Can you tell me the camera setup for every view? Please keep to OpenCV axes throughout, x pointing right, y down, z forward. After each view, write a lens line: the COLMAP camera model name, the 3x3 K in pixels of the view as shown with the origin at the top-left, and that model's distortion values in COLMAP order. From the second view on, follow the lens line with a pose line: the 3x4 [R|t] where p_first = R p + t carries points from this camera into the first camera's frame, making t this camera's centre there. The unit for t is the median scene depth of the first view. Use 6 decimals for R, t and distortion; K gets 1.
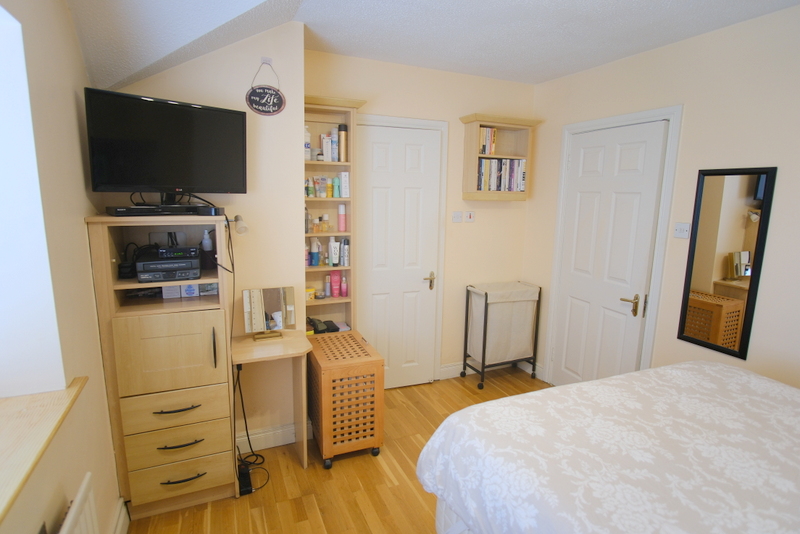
lens RADIAL K [[425.7, 0, 399.0], [0, 425.7, 265.9], [0, 0, 1]] dist [-0.026510, 0.004272]
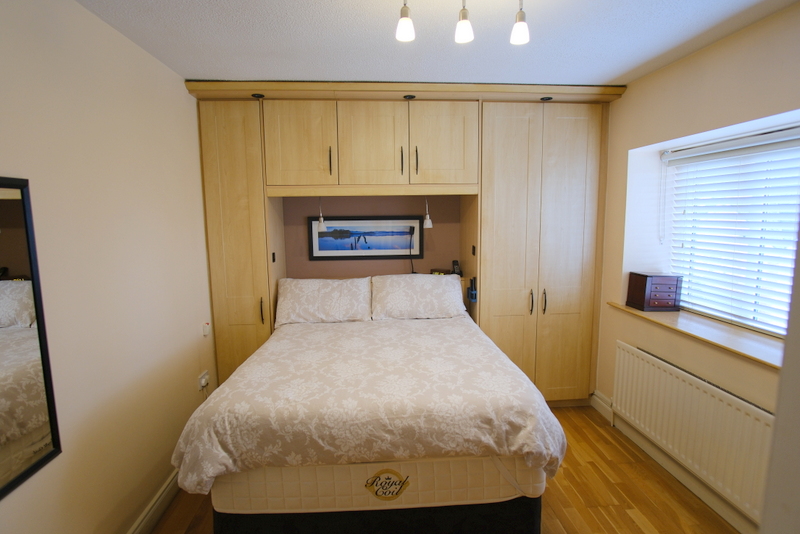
lens RADIAL K [[425.7, 0, 400.1], [0, 425.7, 267.8], [0, 0, 1]] dist [-0.026510, 0.004272]
pose [[-0.942495, -0.047093, 0.330886, 0.114354], [0.053417, 0.956071, 0.288227, -0.371282], [-0.329924, 0.289327, -0.898577, 2.073263]]
